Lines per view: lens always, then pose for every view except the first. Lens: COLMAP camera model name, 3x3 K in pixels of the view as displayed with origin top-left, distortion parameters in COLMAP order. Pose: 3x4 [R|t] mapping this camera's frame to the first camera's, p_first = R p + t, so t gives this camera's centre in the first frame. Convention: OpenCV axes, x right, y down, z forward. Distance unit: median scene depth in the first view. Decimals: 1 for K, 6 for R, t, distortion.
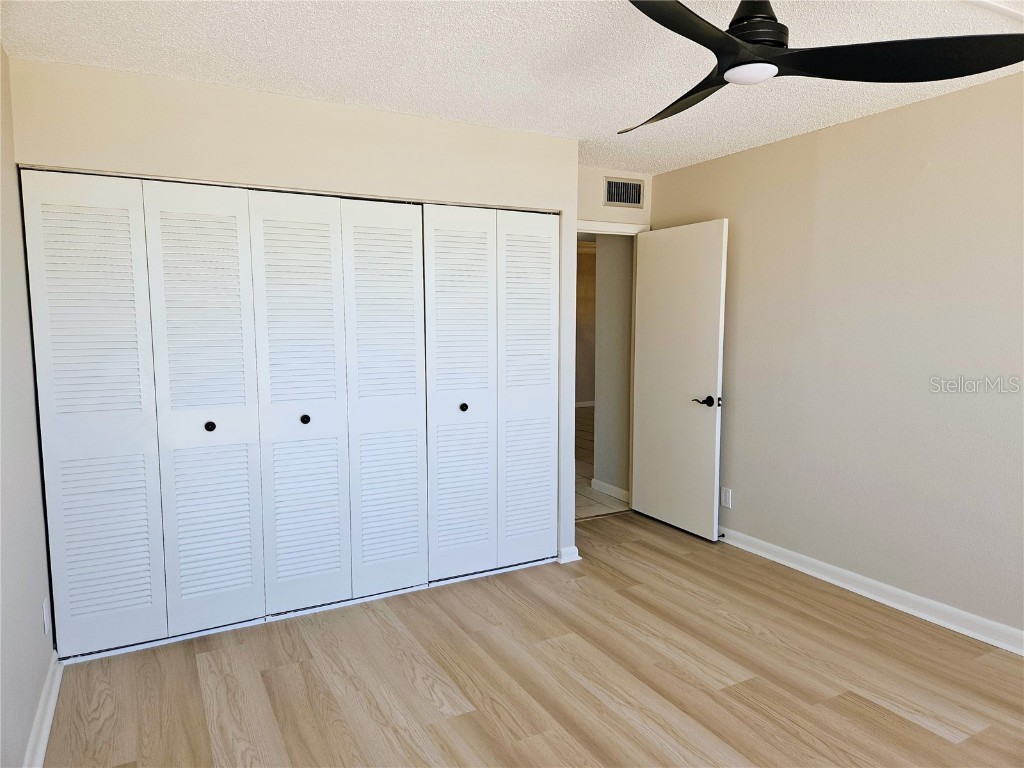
lens RADIAL K [[683.6, 0, 507.1], [0, 683.6, 376.8], [0, 0, 1]] dist [0.083184, -0.072898]
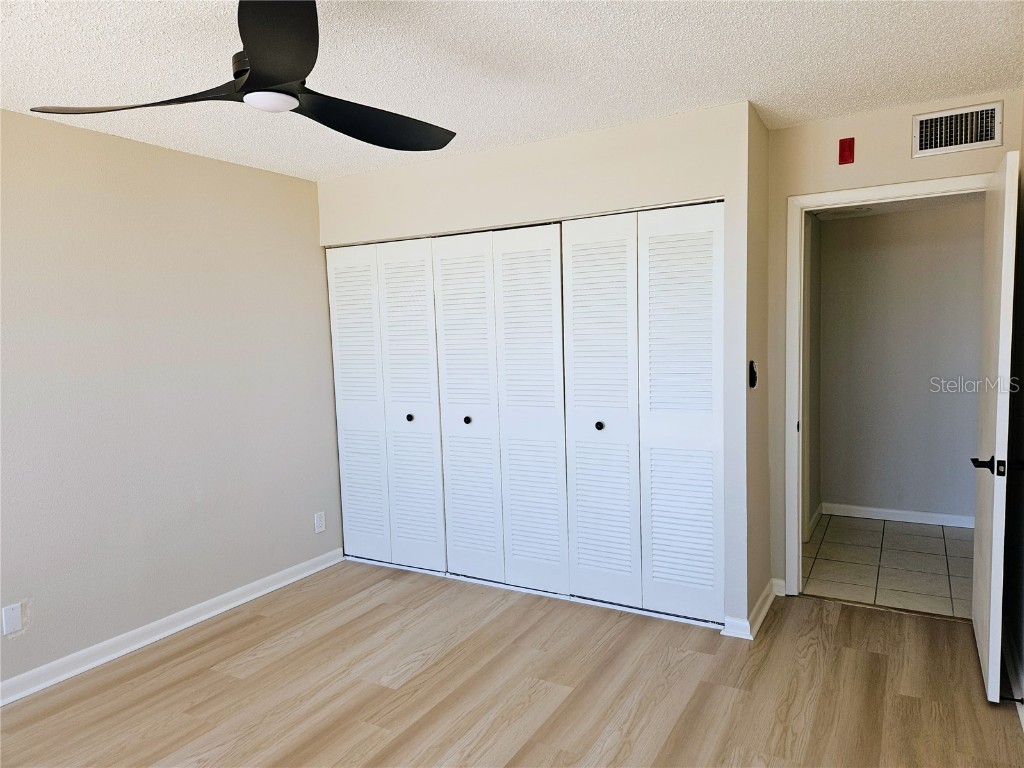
lens RADIAL K [[683.6, 0, 506.1], [0, 683.6, 379.8], [0, 0, 1]] dist [0.083184, -0.072898]
pose [[0.523275, 0.049762, -0.850710, 0.712856], [-0.043558, 0.998550, 0.031618, -0.046501], [0.851050, 0.020511, 0.524684, 0.402545]]
